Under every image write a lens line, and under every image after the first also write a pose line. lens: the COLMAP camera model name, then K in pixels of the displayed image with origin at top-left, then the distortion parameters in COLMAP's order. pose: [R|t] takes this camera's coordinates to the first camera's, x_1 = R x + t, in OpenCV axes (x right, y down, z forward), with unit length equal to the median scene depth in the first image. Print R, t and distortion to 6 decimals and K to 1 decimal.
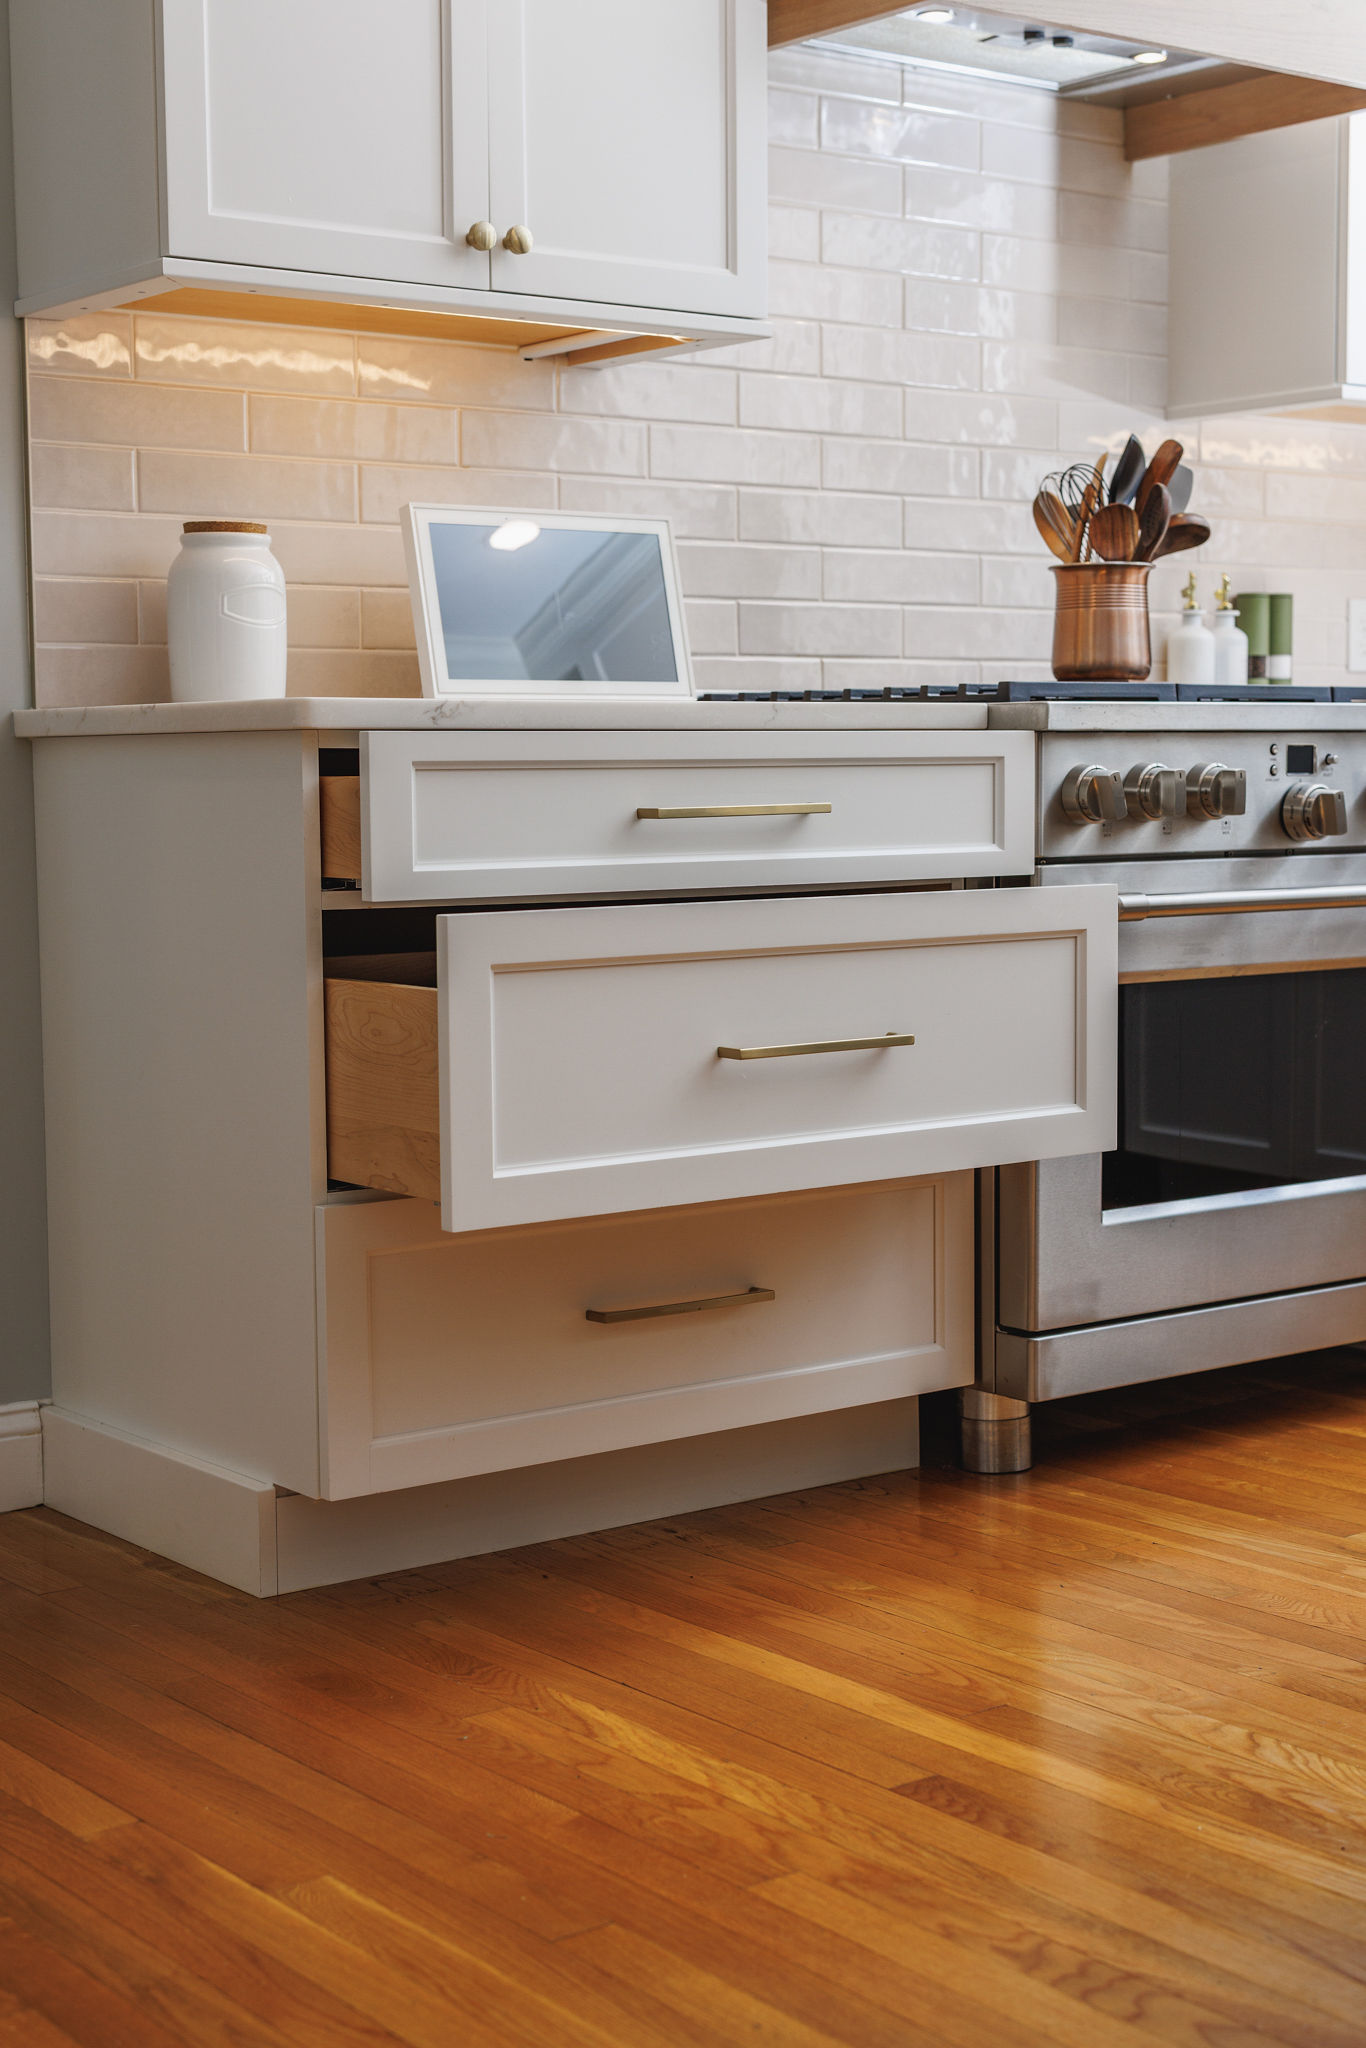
lens RADIAL K [[2940.6, 0, 683.0], [0, 2940.6, 1024.0], [0, 0, 1]] dist [0.008272, 0.030962]
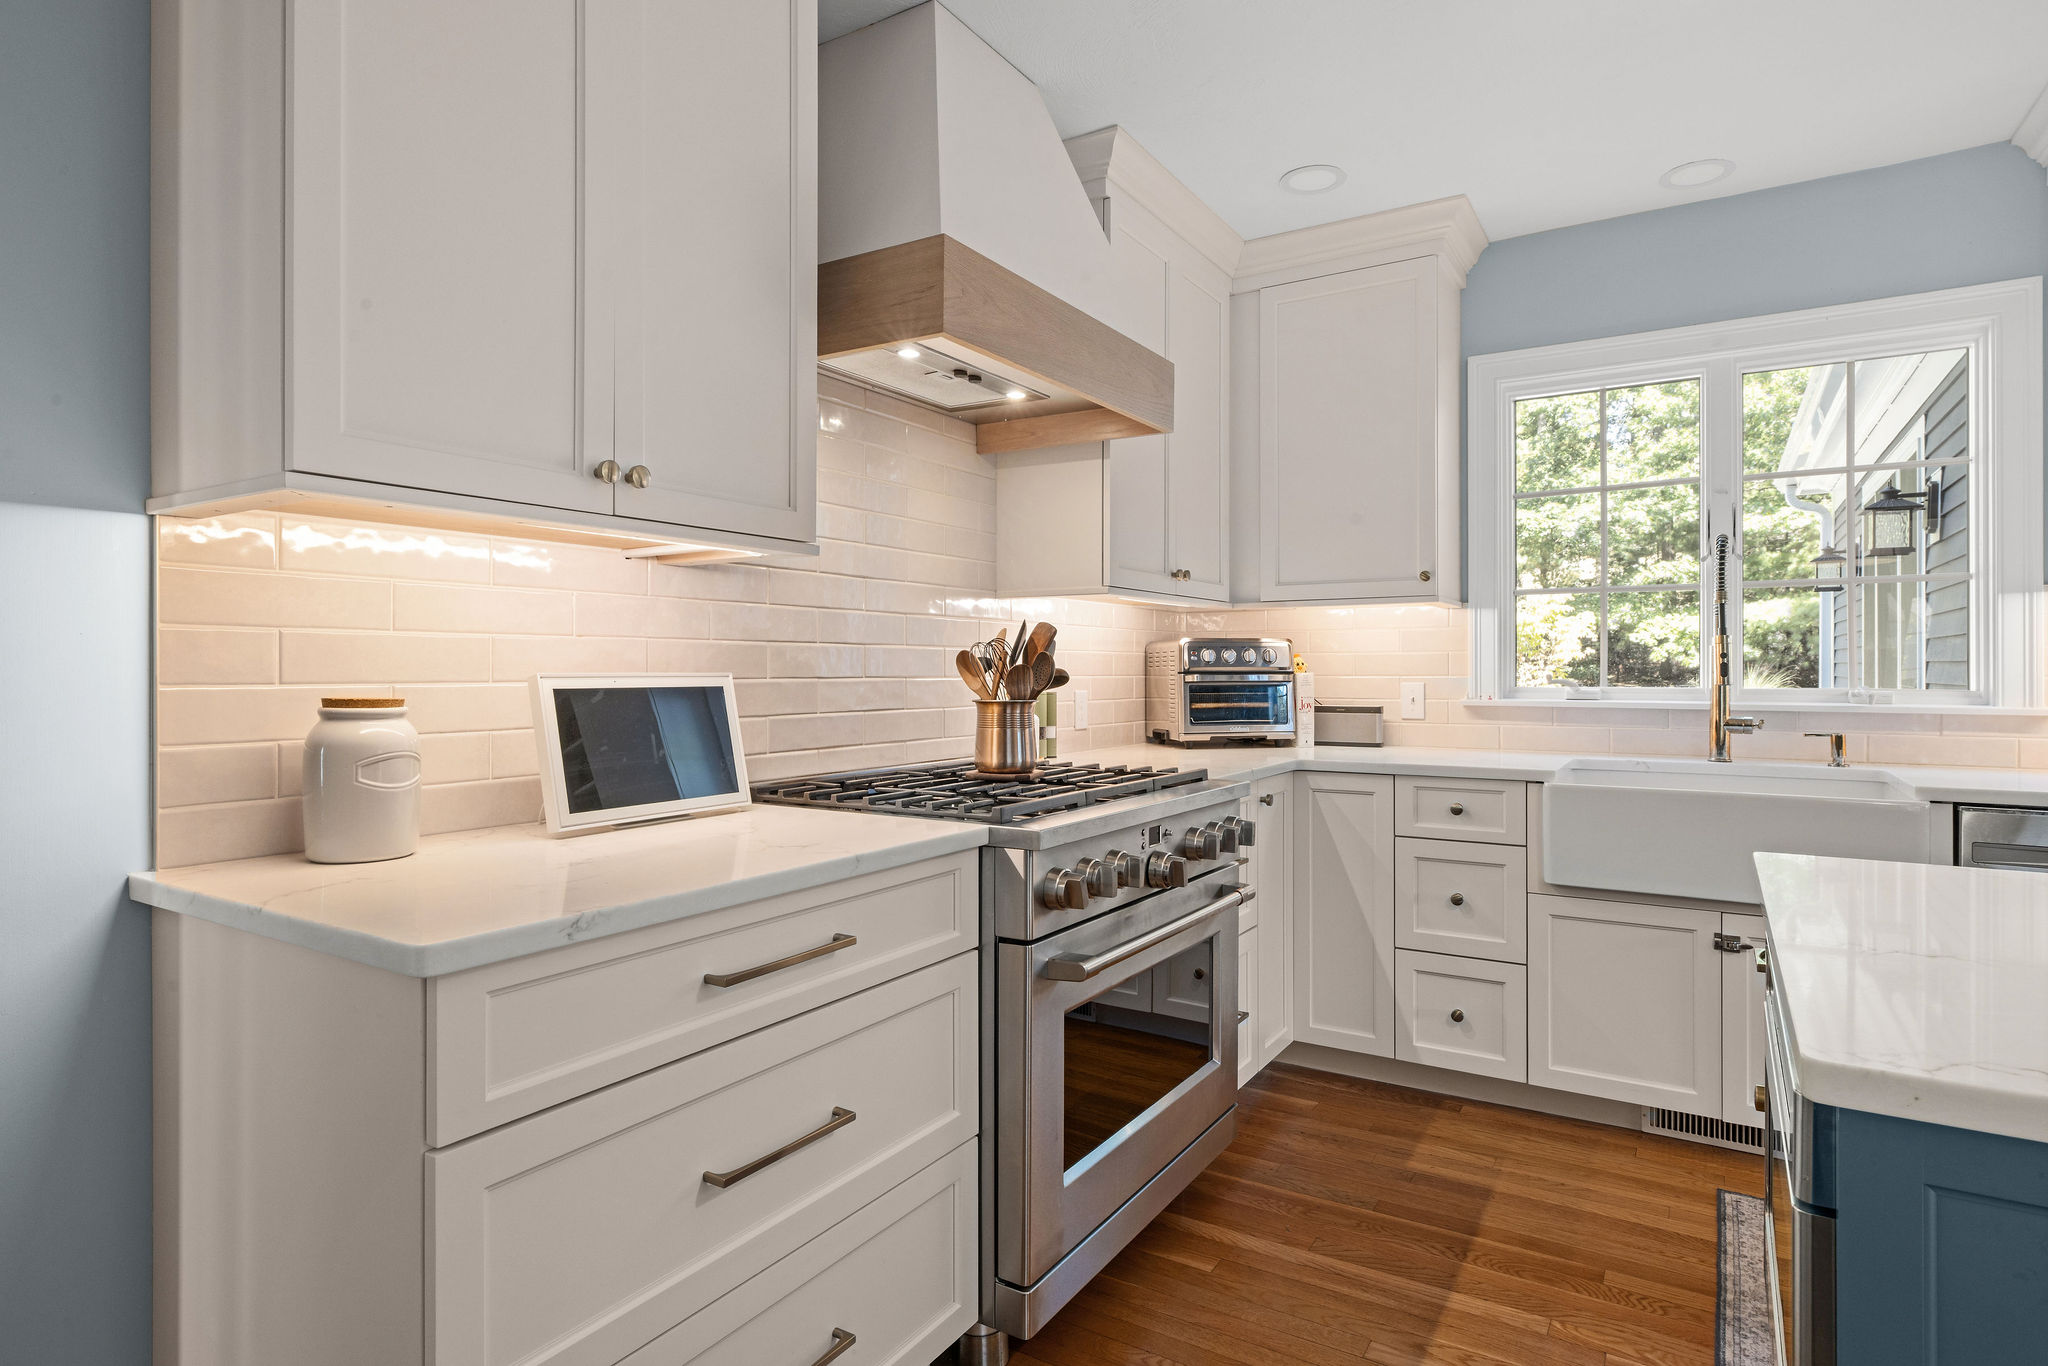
lens RADIAL K [[1086.5, 0, 1030.4], [0, 1086.5, 667.5], [0, 0, 1]] dist [0.000305, 0.000716]
pose [[0.937625, 0.010327, 0.347496, -0.056336], [0.022275, 0.995720, -0.089694, -0.133307], [-0.346935, 0.091839, 0.933382, 0.491729]]
